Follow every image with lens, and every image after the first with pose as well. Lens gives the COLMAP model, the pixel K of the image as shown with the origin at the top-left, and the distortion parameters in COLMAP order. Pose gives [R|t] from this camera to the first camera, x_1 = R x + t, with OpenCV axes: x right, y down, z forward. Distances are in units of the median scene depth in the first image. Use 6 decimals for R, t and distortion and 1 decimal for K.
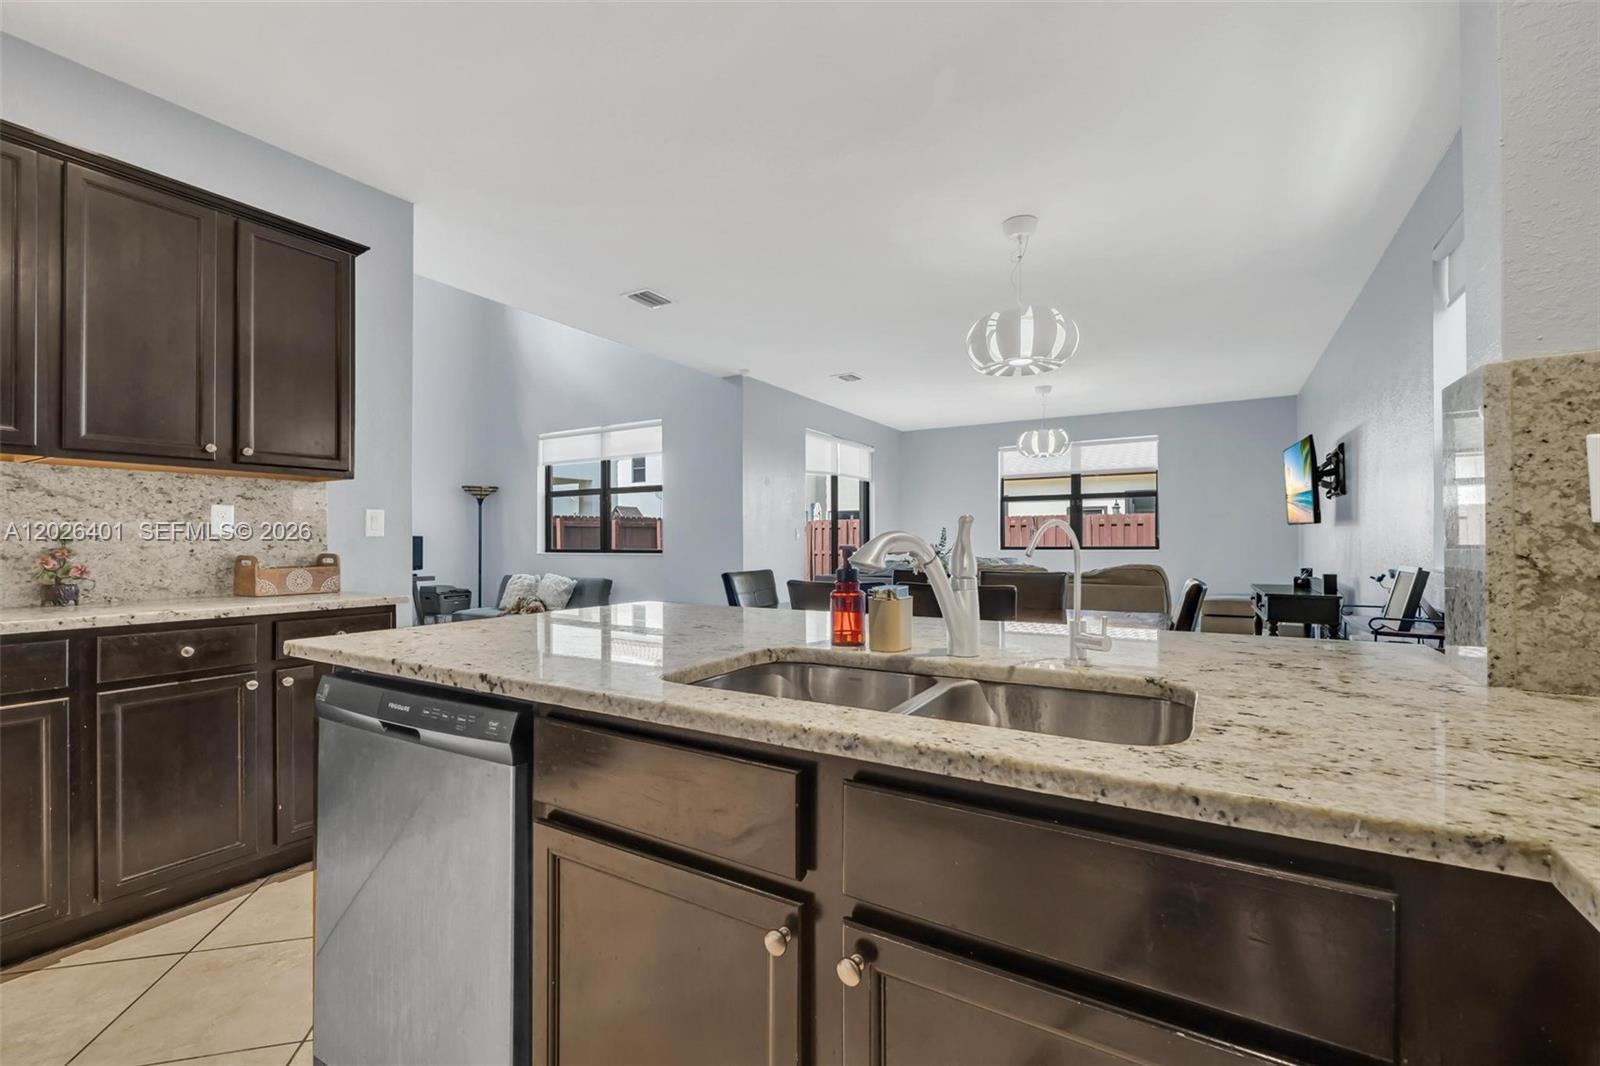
lens RADIAL K [[683.9, 0, 806.4], [0, 683.9, 540.1], [0, 0, 1]] dist [-0.001377, -0.000391]
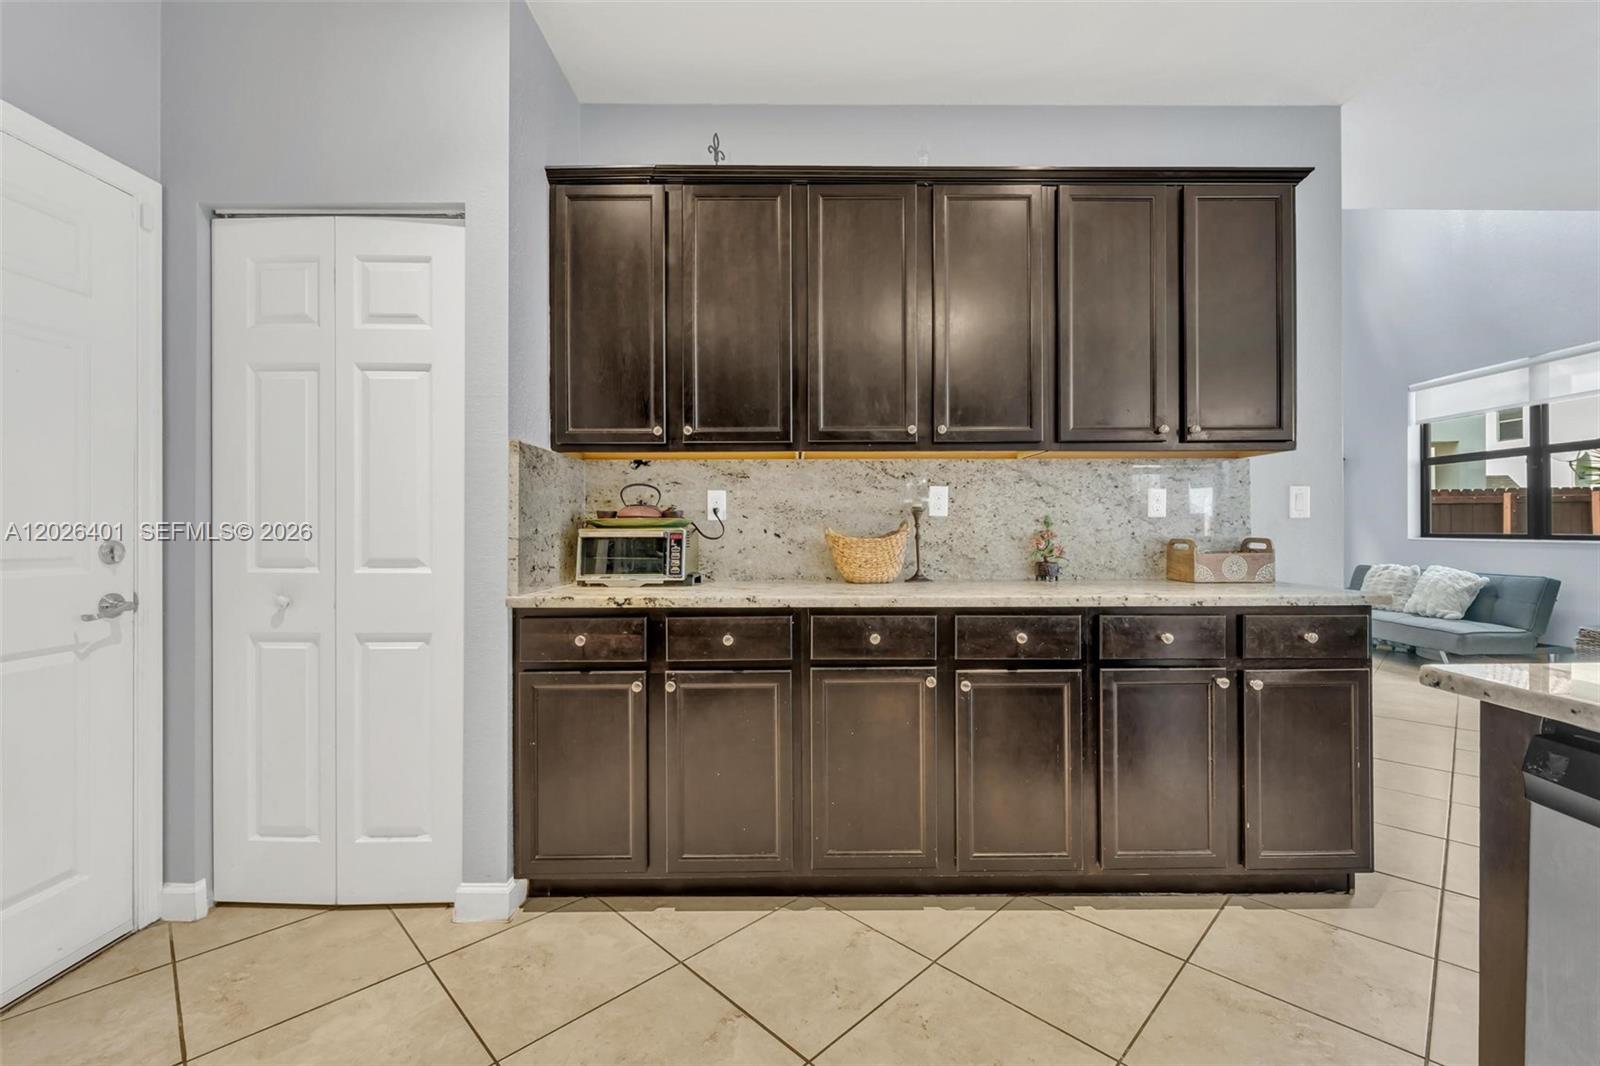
lens RADIAL K [[682.5, 0, 801.4], [0, 682.5, 526.5], [0, 0, 1]] dist [0.000486, 0.000036]
pose [[0.509695, -0.000502, -0.860355, -0.275389], [0.005108, 0.999984, 0.002443, -0.000183], [0.860340, -0.005640, 0.509689, 0.050134]]
